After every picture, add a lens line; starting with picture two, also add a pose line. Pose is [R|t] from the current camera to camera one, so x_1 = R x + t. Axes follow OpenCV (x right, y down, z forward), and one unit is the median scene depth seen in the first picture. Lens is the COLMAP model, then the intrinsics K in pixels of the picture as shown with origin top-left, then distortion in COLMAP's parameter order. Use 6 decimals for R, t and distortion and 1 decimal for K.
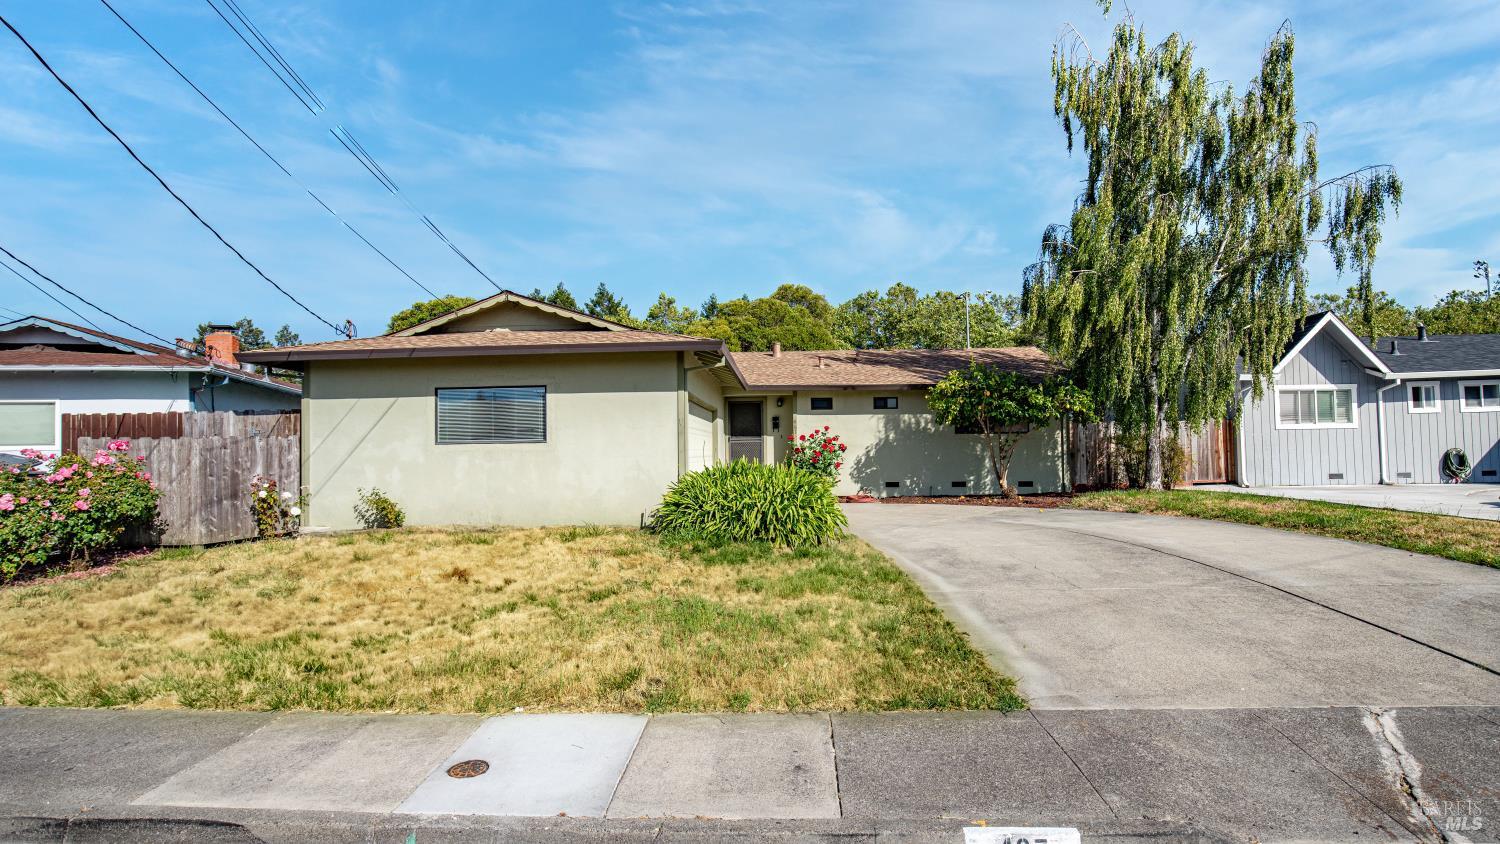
lens RADIAL K [[735.9, 0, 750.0], [0, 735.9, 422.0], [0, 0, 1]] dist [-0.023291, -0.000124]
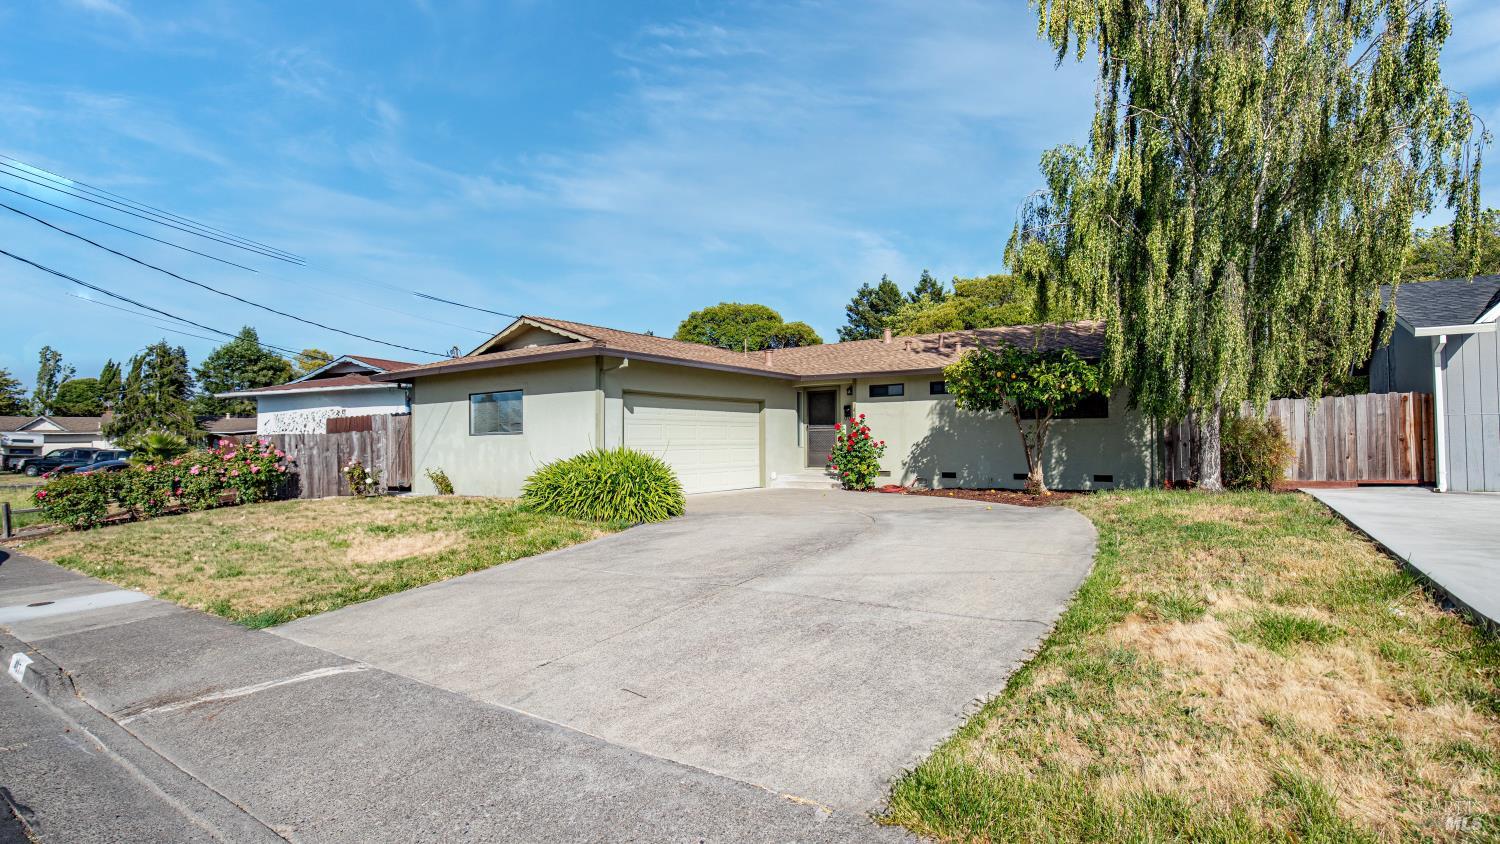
lens RADIAL K [[735.9, 0, 750.0], [0, 735.9, 422.0], [0, 0, 1]] dist [-0.023291, -0.000124]
pose [[0.851363, -0.013355, -0.524407, 0.471686], [0.023412, 0.999647, 0.012552, 0.000138], [0.524054, -0.022964, 0.851375, 0.076146]]
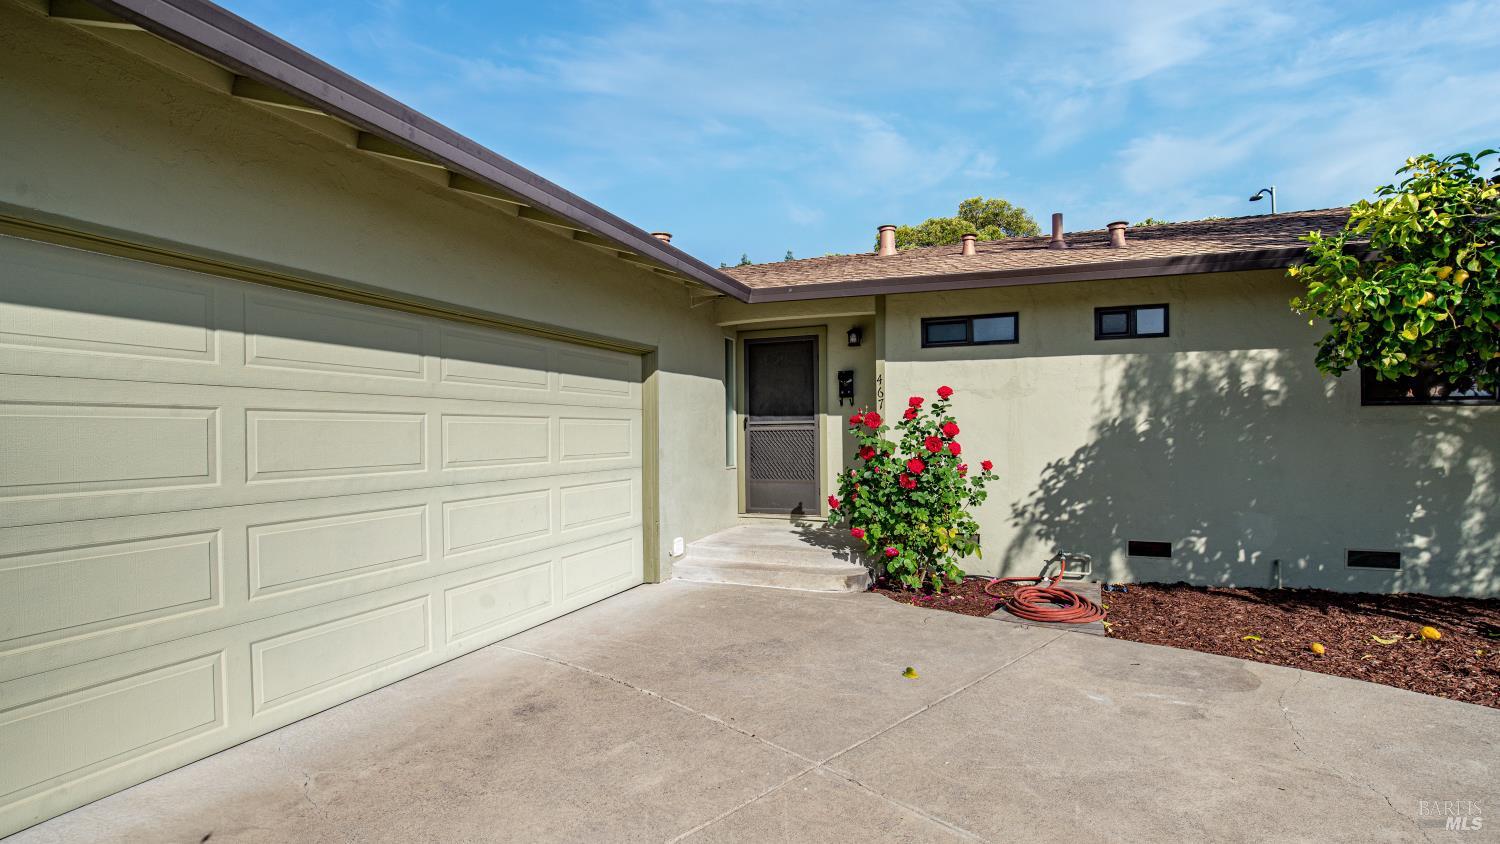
lens RADIAL K [[686.3, 0, 761.5], [0, 686.3, 442.7], [0, 0, 1]] dist [-0.022077, -0.000255]
pose [[0.953147, 0.003800, -0.302484, 0.114637], [0.014101, 0.998276, 0.056972, 0.012081], [0.302179, -0.058568, 0.951450, 0.631340]]
